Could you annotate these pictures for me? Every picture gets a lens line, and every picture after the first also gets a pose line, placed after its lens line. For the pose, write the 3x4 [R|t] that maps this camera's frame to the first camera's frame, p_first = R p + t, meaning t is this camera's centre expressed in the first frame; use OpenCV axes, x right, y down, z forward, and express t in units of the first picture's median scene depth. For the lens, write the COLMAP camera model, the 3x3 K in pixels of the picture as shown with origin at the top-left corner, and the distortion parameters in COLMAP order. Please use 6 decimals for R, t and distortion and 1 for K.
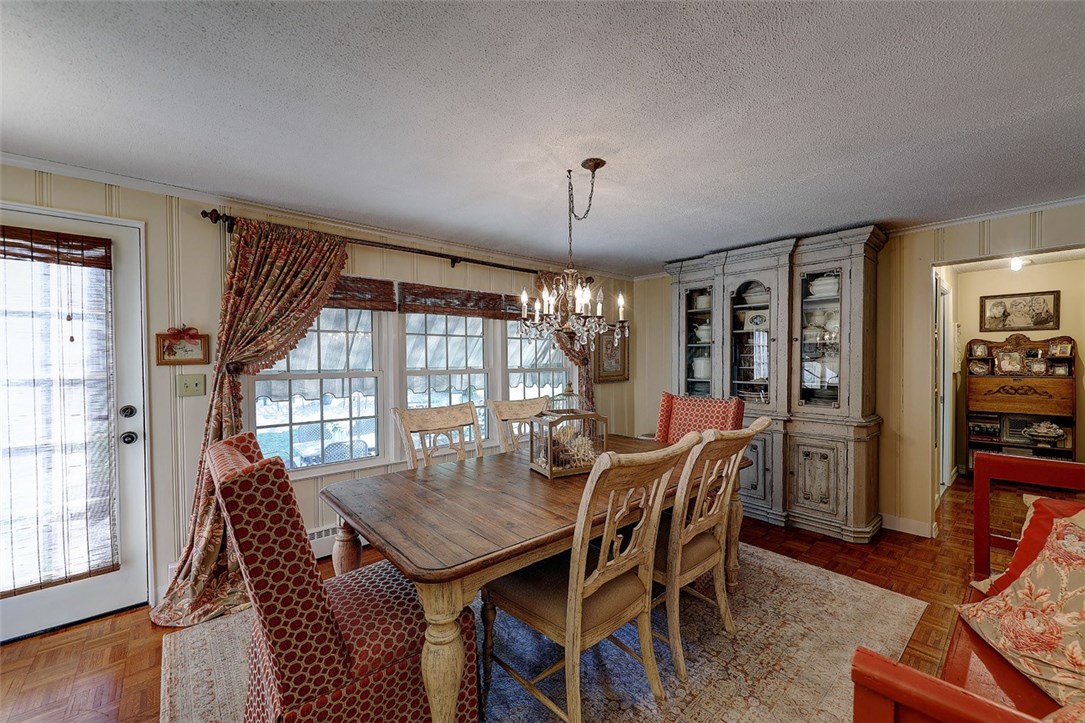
lens RADIAL K [[431.4, 0, 542.5], [0, 431.4, 361.5], [0, 0, 1]] dist [-0.000190, -0.000234]
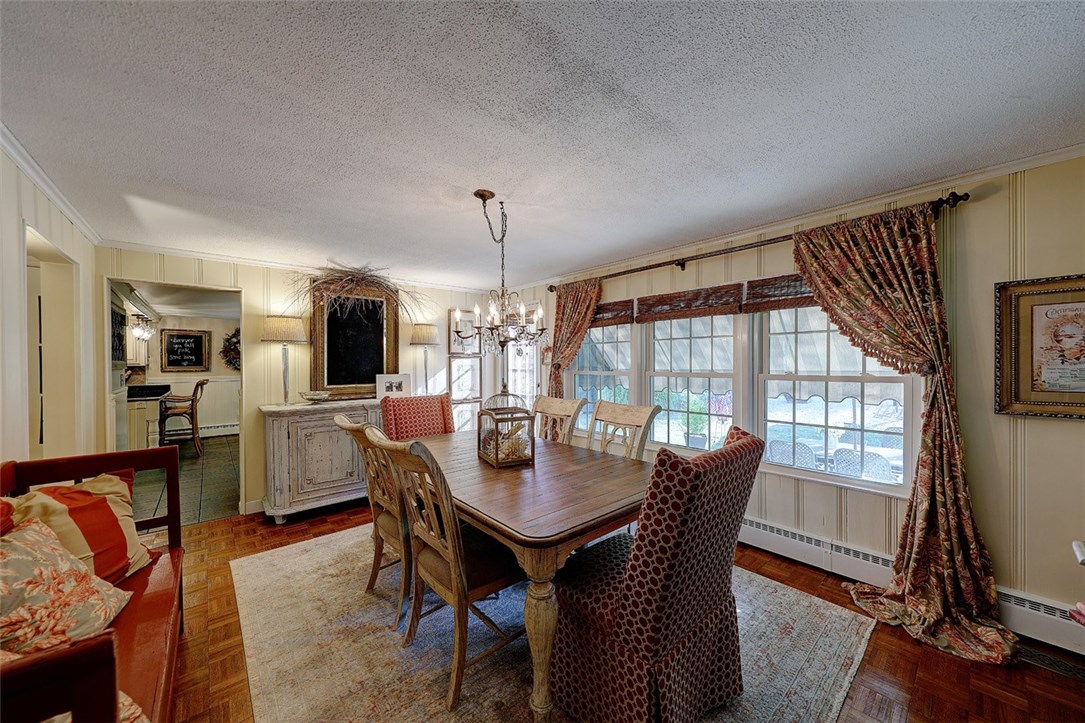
lens RADIAL K [[367.5, 0, 542.5], [0, 367.5, 361.5], [0, 0, 1]] dist [0.000012, 0.000000]
pose [[0.024152, 0.003355, -0.999703, 0.694087], [-0.001787, 0.999993, 0.003313, -0.010084], [0.999707, 0.001707, 0.024158, 0.712671]]
